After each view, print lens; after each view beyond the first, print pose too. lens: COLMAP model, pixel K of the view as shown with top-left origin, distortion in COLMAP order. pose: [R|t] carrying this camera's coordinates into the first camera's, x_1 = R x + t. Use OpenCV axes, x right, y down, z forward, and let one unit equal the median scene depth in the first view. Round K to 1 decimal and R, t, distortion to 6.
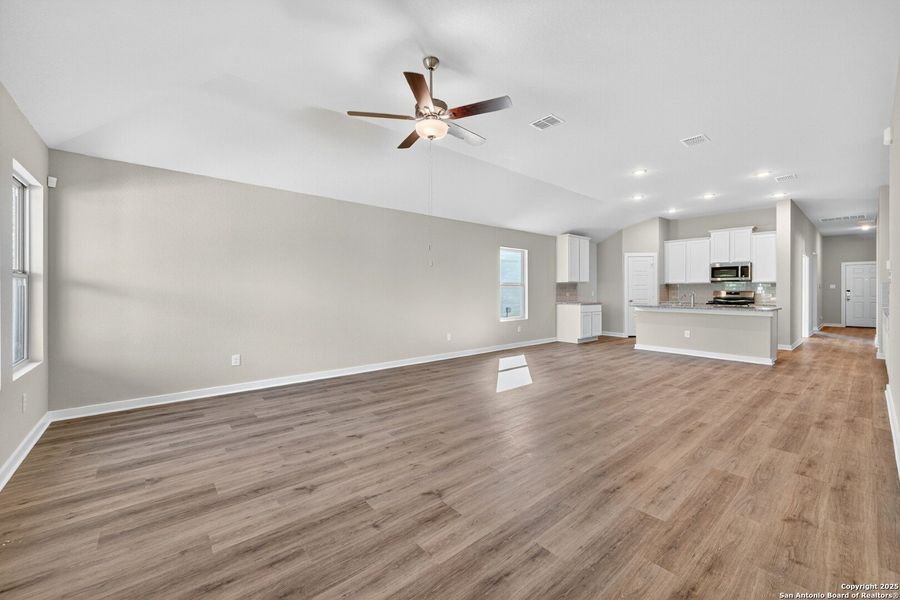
lens RADIAL K [[358.7, 0, 450.4], [0, 358.7, 289.8], [0, 0, 1]] dist [-0.000258, -0.000515]
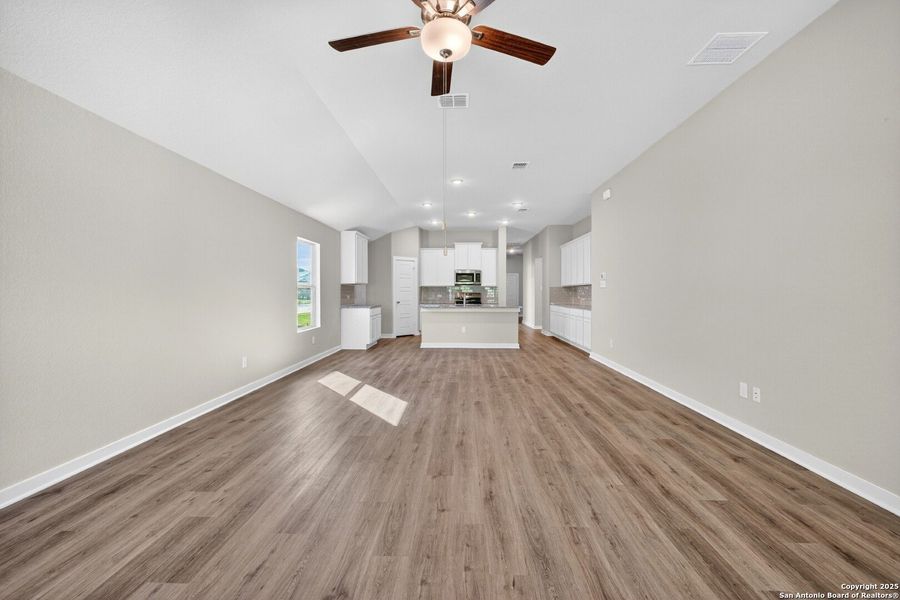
lens RADIAL K [[358.7, 0, 452.2], [0, 358.7, 292.0], [0, 0, 1]] dist [-0.000258, -0.000515]
pose [[0.674404, -0.000093, 0.738363, -0.201063], [-0.000459, 1.000000, 0.000545, -0.000479], [-0.738362, -0.000707, 0.674404, 0.220992]]
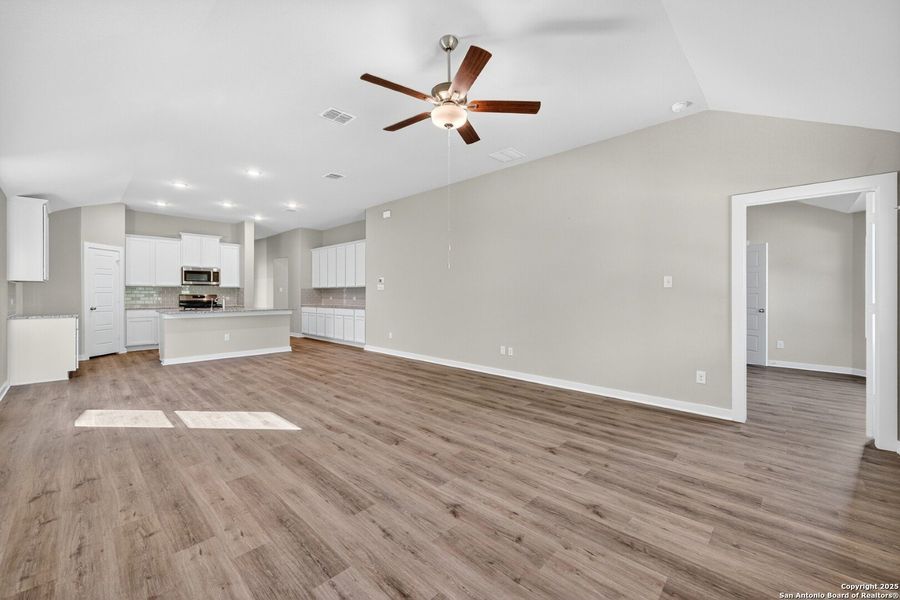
lens RADIAL K [[358.7, 0, 453.6], [0, 358.7, 295.5], [0, 0, 1]] dist [-0.000258, -0.000515]
pose [[-0.106631, -0.006285, 0.994279, -0.371979], [-0.001354, 0.999980, 0.006176, -0.001821], [-0.994298, -0.000688, -0.106638, 0.424879]]
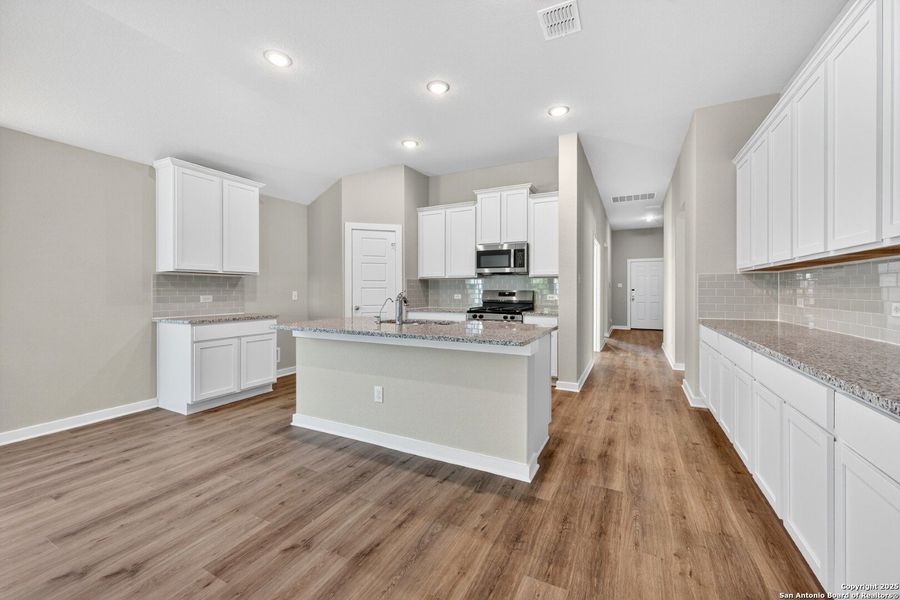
lens RADIAL K [[358.7, 0, 456.0], [0, 358.7, 291.4], [0, 0, 1]] dist [-0.000258, -0.000515]
pose [[0.919616, -0.004693, 0.392790, 0.523442], [0.004096, 0.999989, 0.002358, 0.003537], [-0.392797, -0.000560, 0.919625, 0.524271]]
